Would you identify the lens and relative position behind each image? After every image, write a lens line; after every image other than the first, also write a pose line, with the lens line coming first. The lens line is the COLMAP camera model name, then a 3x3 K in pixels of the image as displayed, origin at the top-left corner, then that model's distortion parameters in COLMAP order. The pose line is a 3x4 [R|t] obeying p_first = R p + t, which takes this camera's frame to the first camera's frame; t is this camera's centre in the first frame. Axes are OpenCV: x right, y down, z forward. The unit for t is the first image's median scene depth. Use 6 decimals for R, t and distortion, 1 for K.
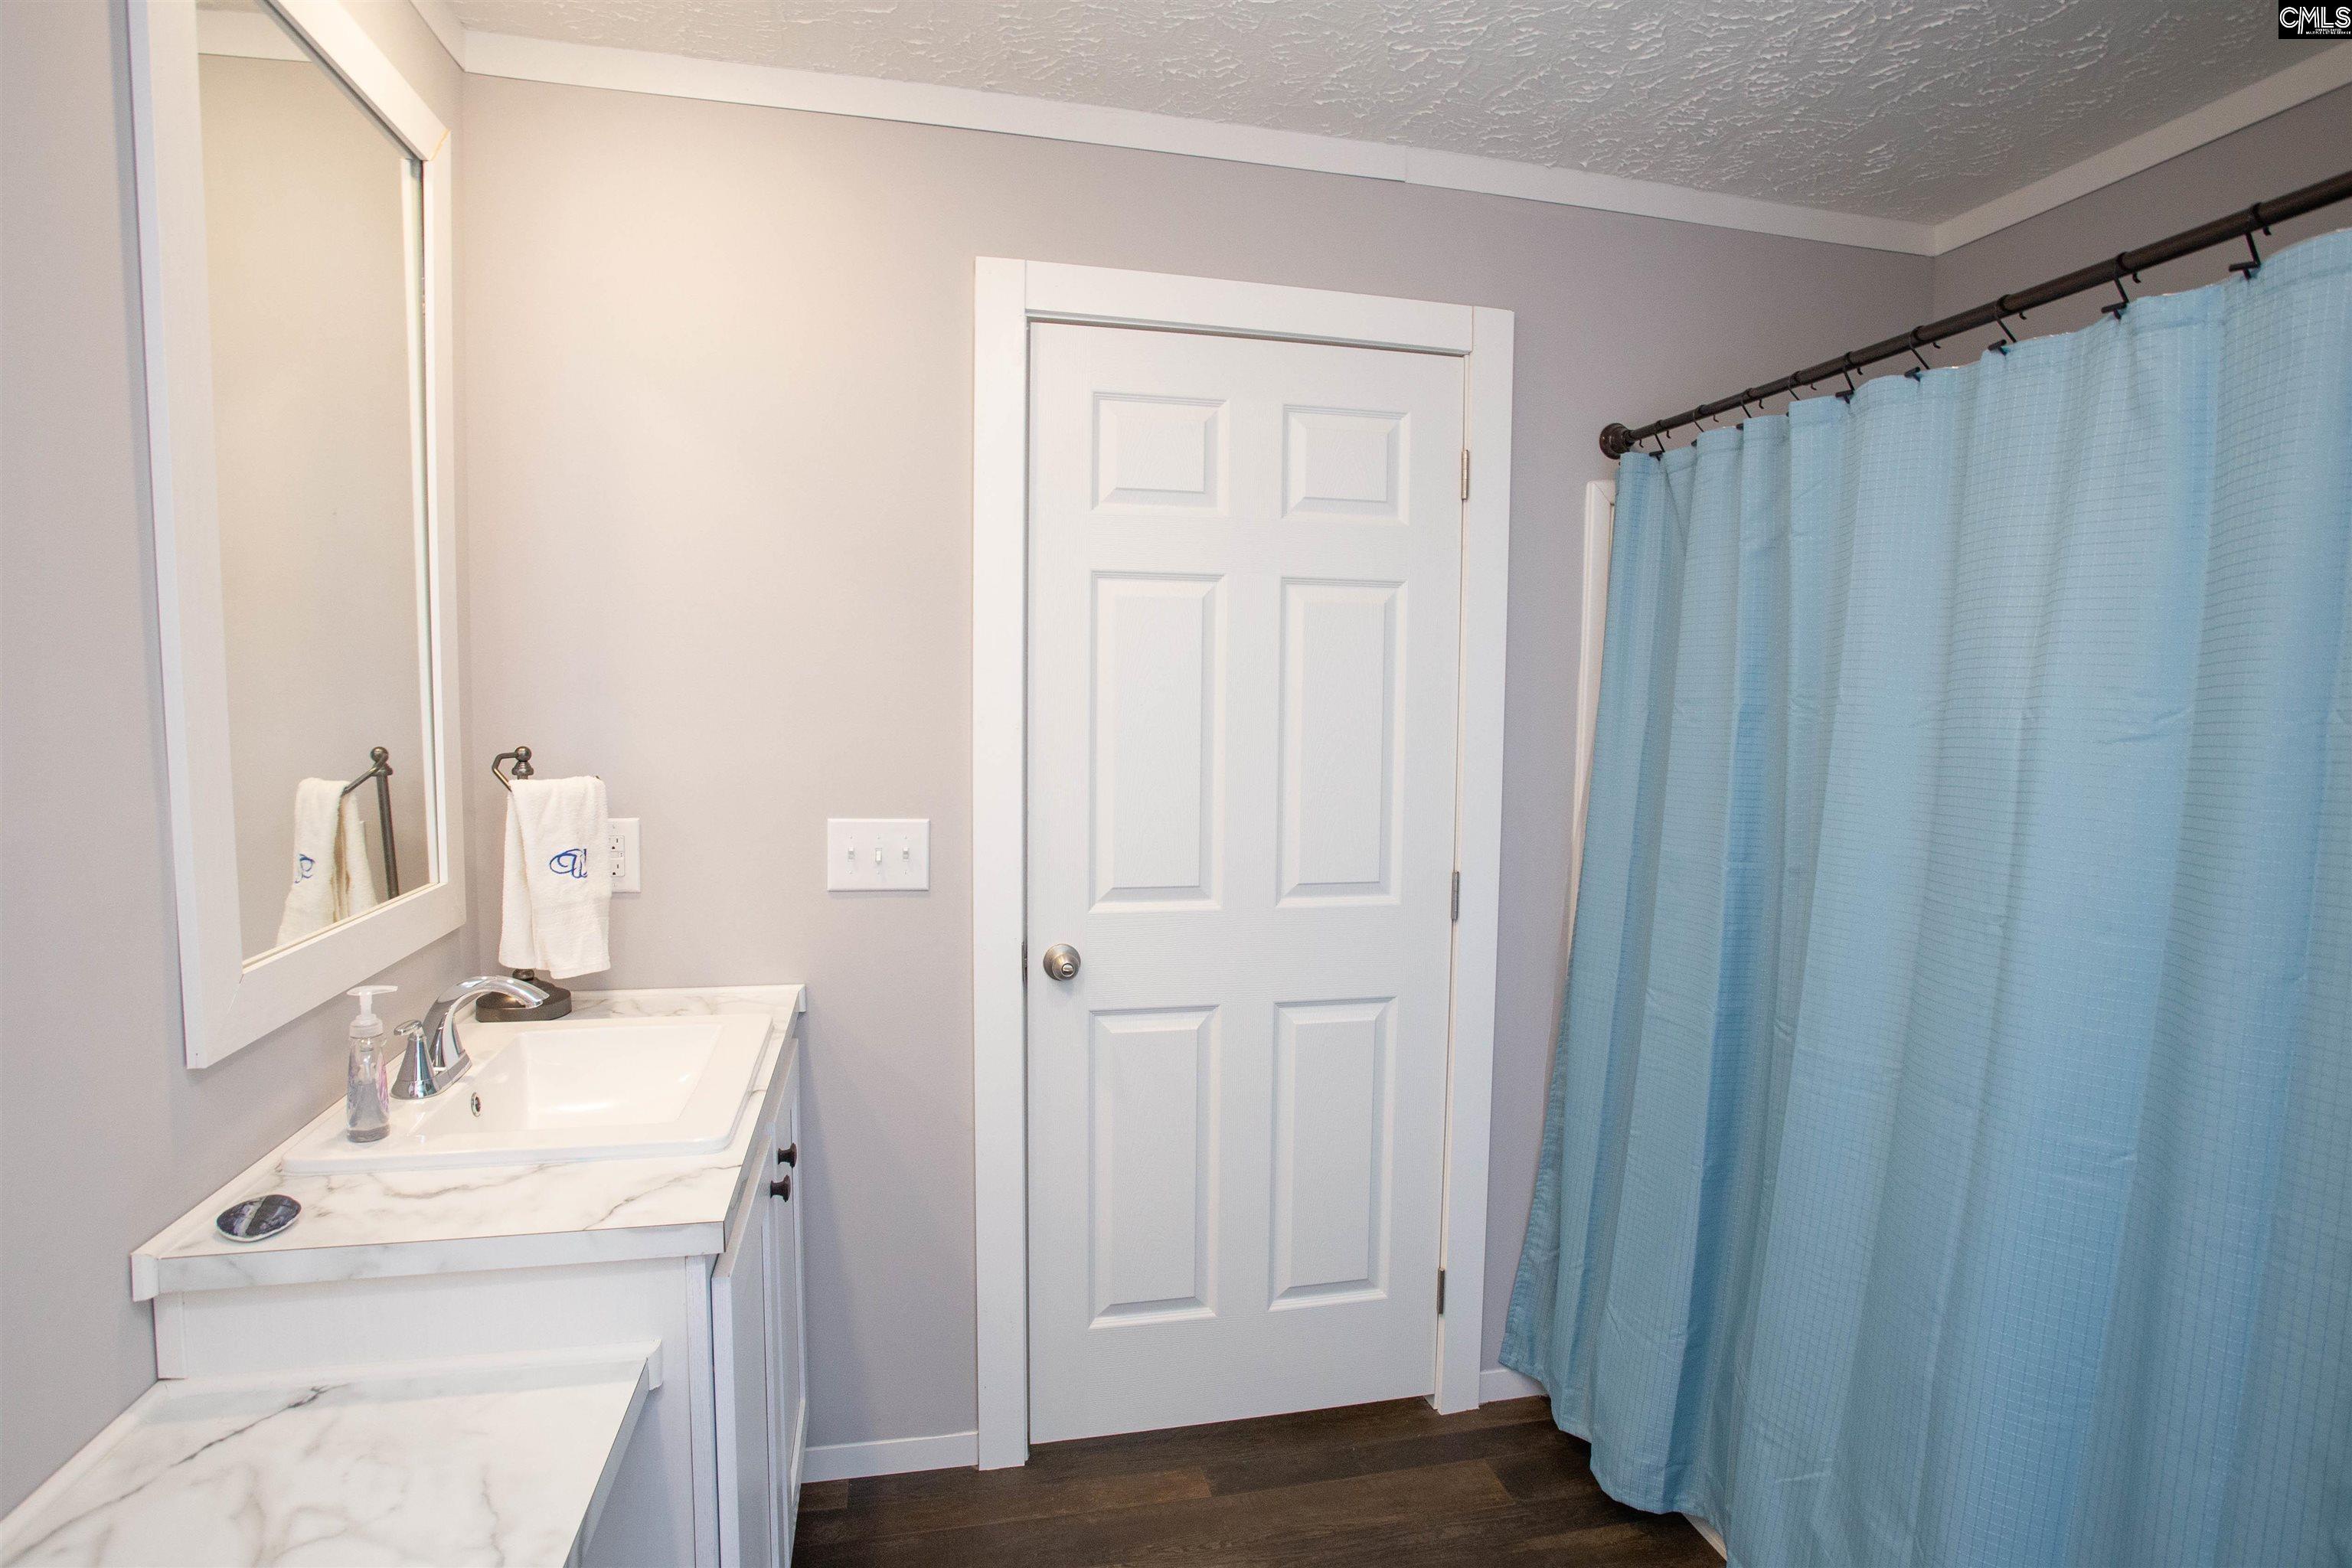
lens RADIAL K [[1188.1, 0, 1191.4], [0, 1188.1, 782.0], [0, 0, 1]] dist [-0.078570, 0.034943]
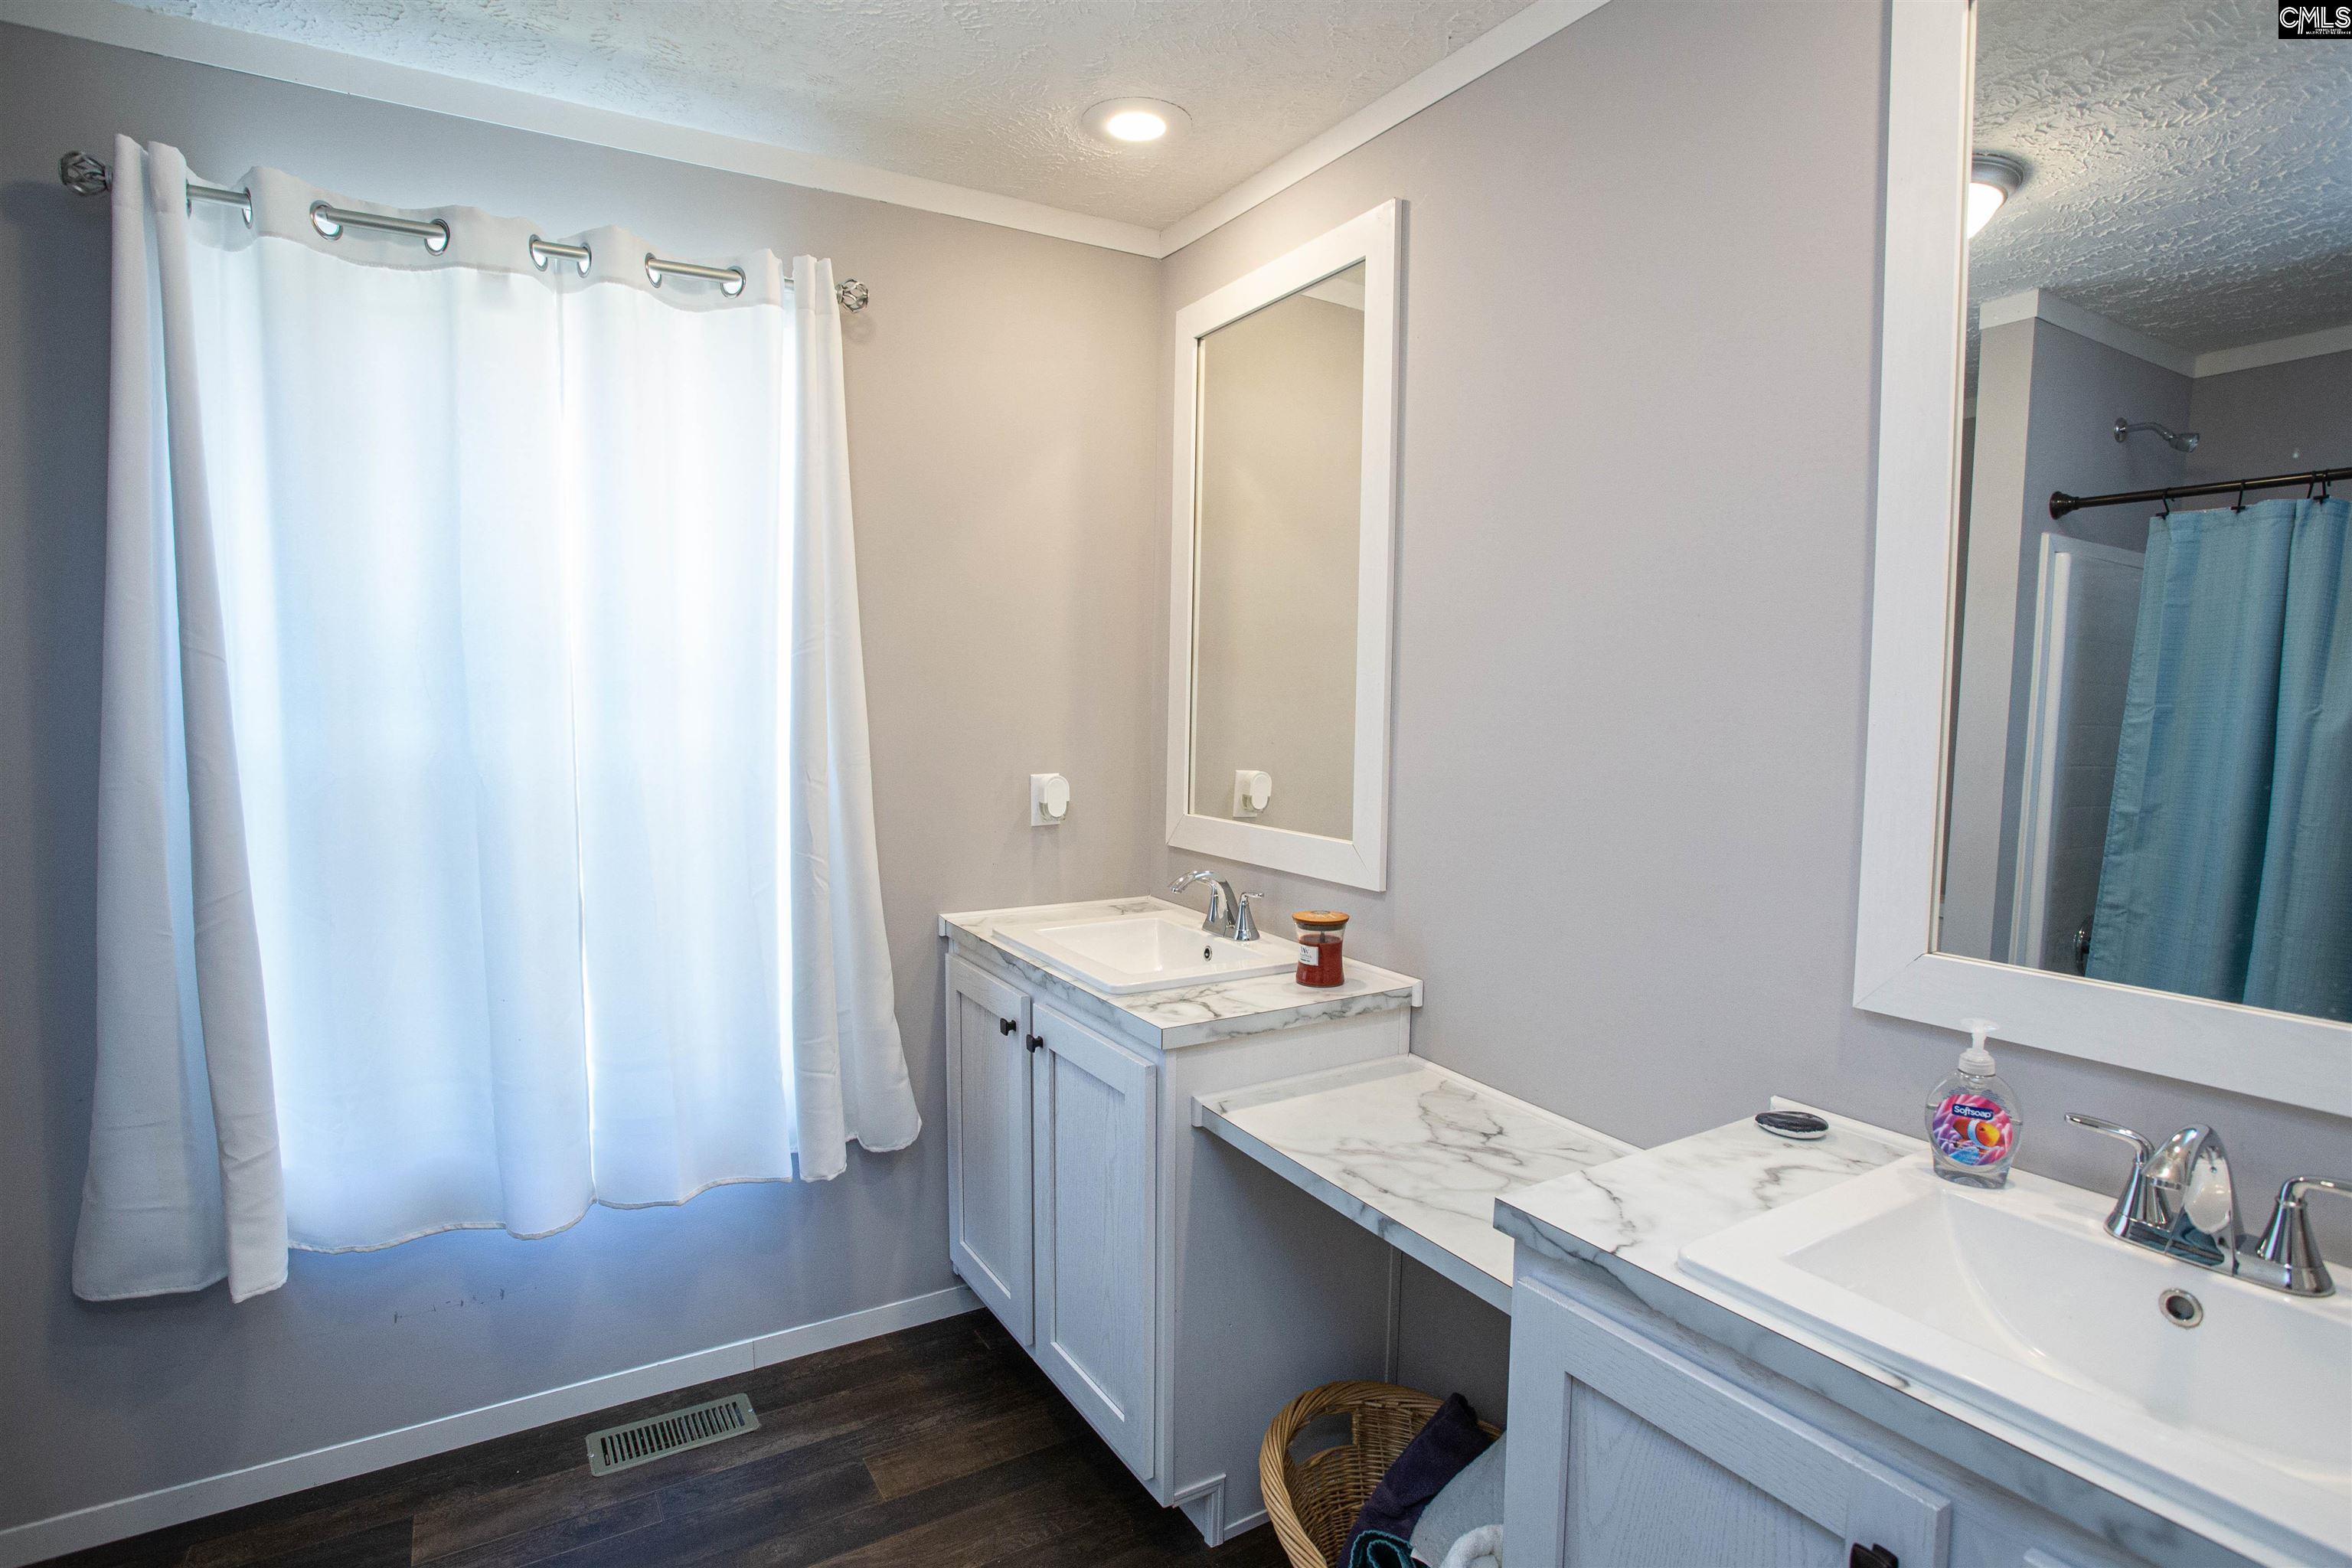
lens RADIAL K [[1275.7, 0, 1208.6], [0, 1275.7, 822.5], [0, 0, 1]] dist [-0.091434, 0.046550]
pose [[-0.952793, 0.001418, -0.303619, 0.106832], [-0.049639, 0.985807, 0.160376, -0.069182], [0.299537, 0.167876, -0.939199, 1.139286]]
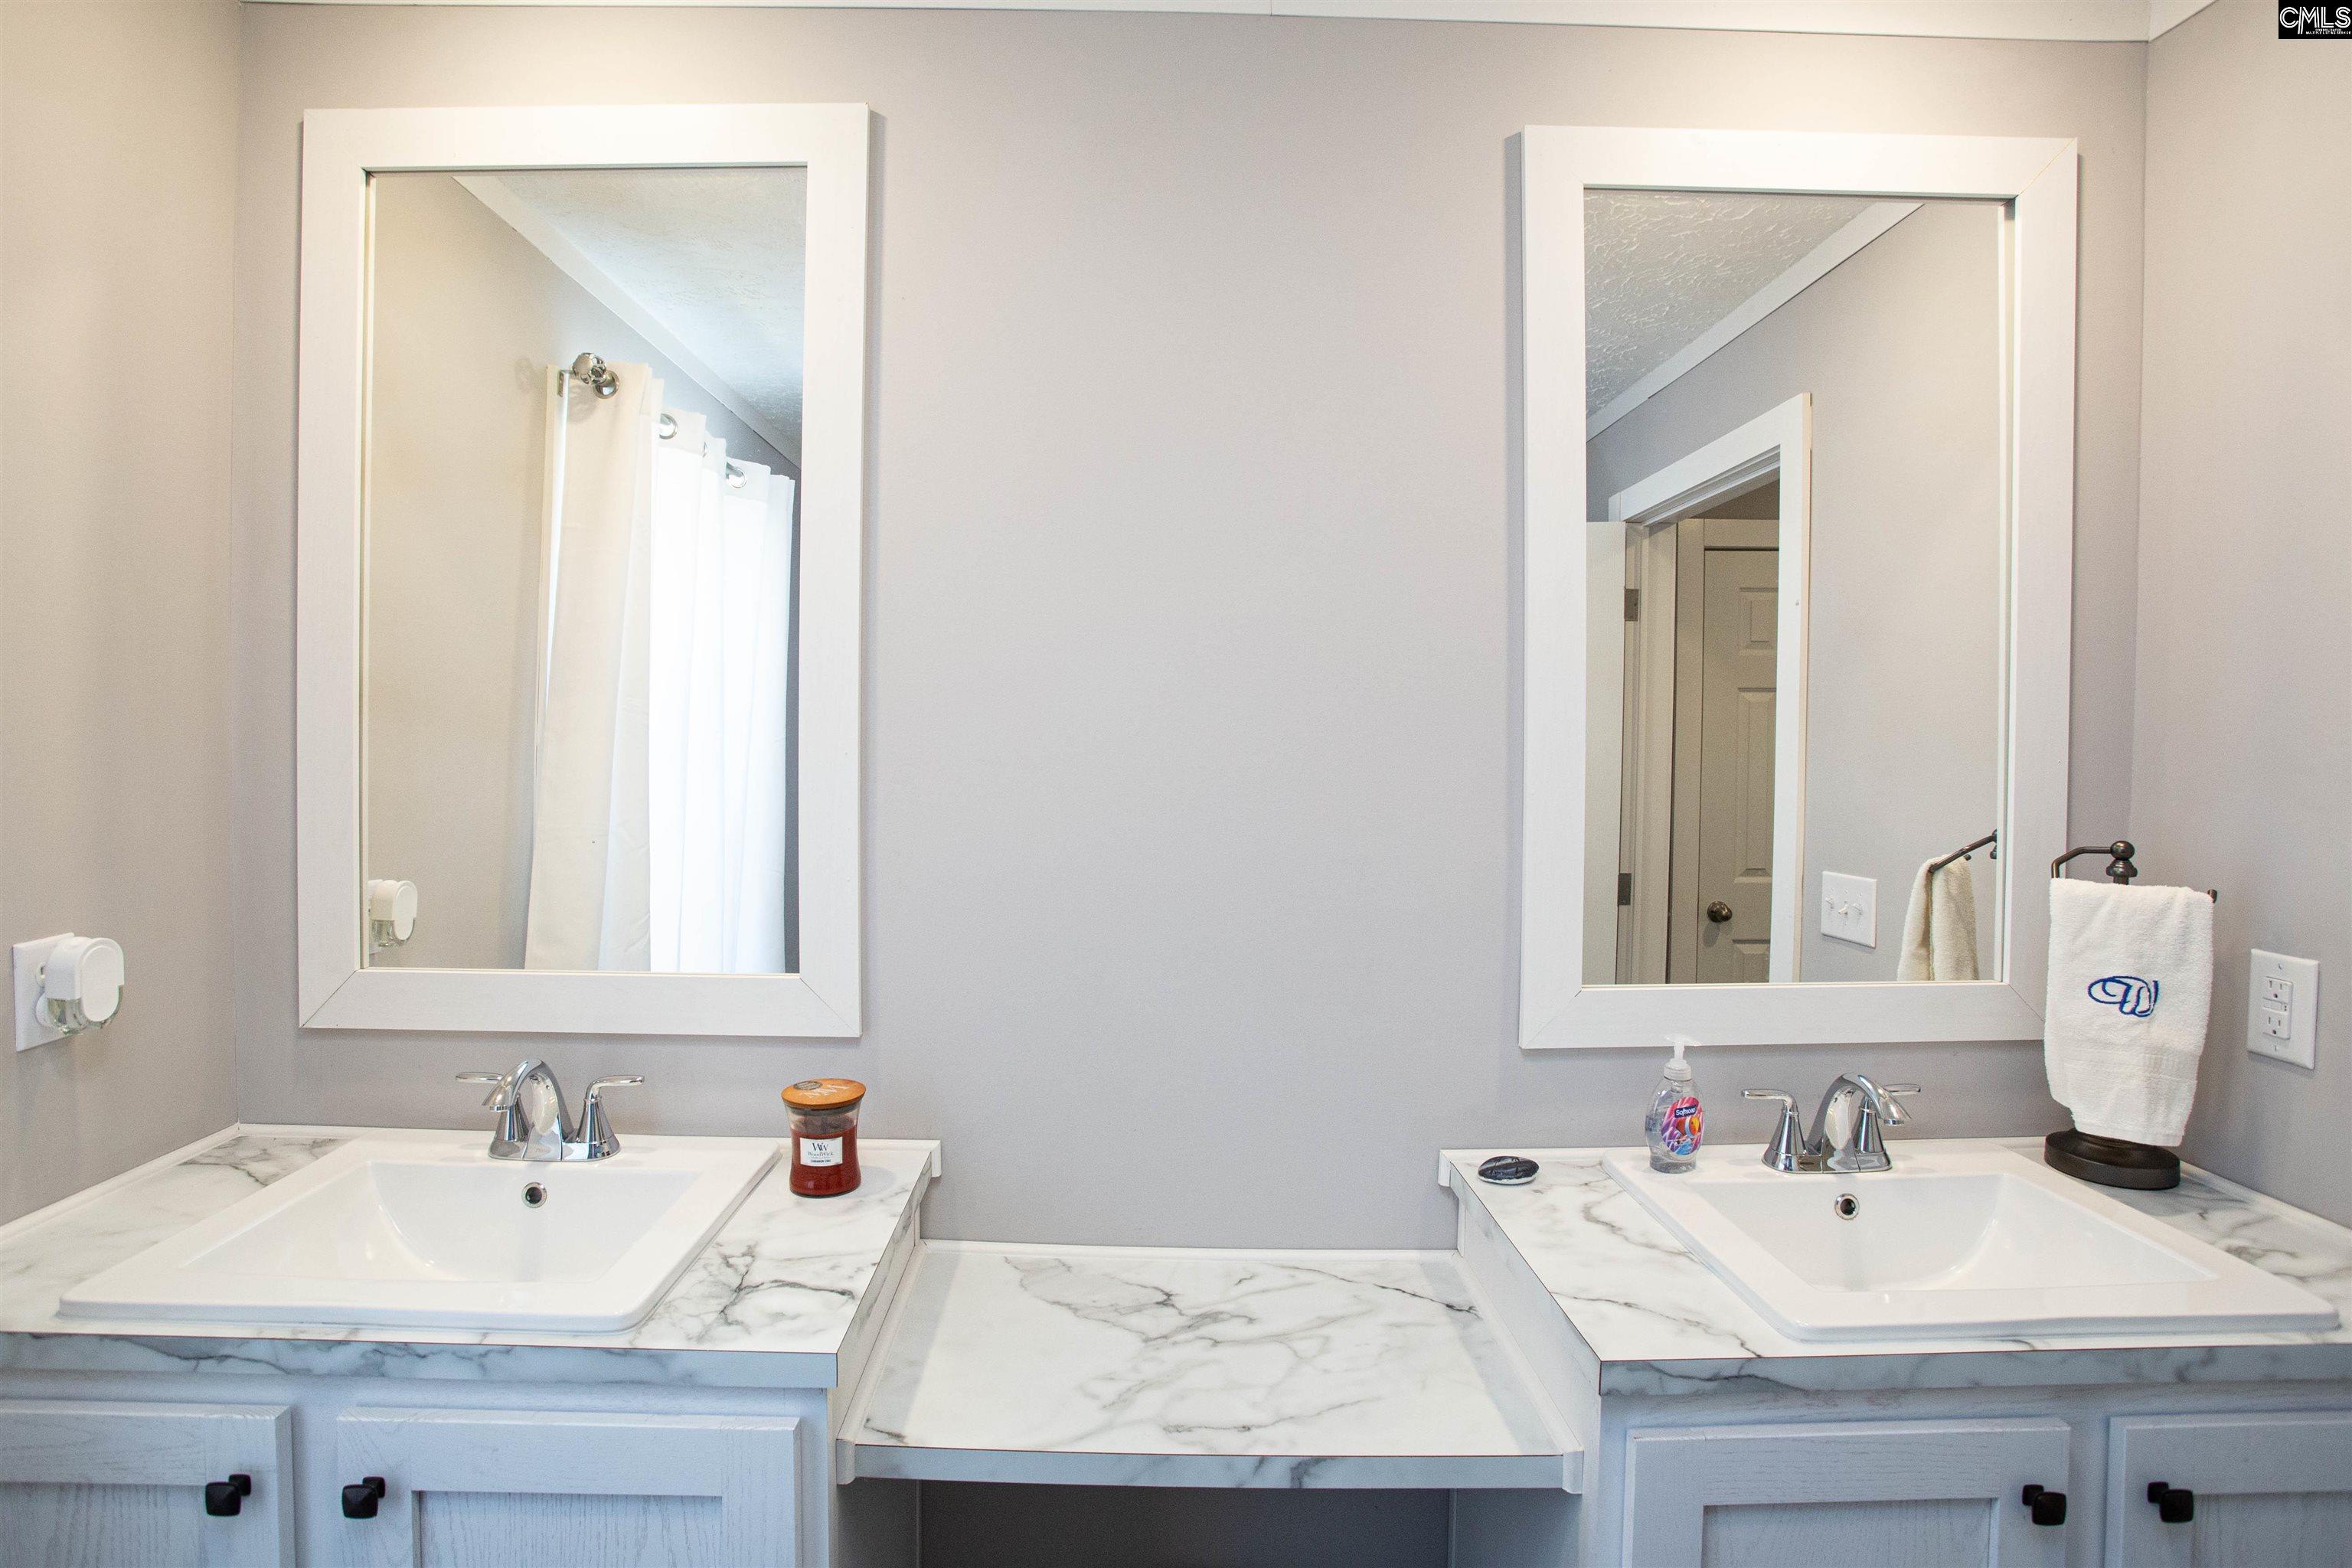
lens RADIAL K [[1188.1, 0, 1191.4], [0, 1188.1, 782.0], [0, 0, 1]] dist [-0.078570, 0.034943]
pose [[-0.201029, 0.016805, -0.979441, 0.316374], [-0.081156, 0.996130, 0.033749, -0.043149], [0.976218, 0.086272, -0.198887, 0.493882]]
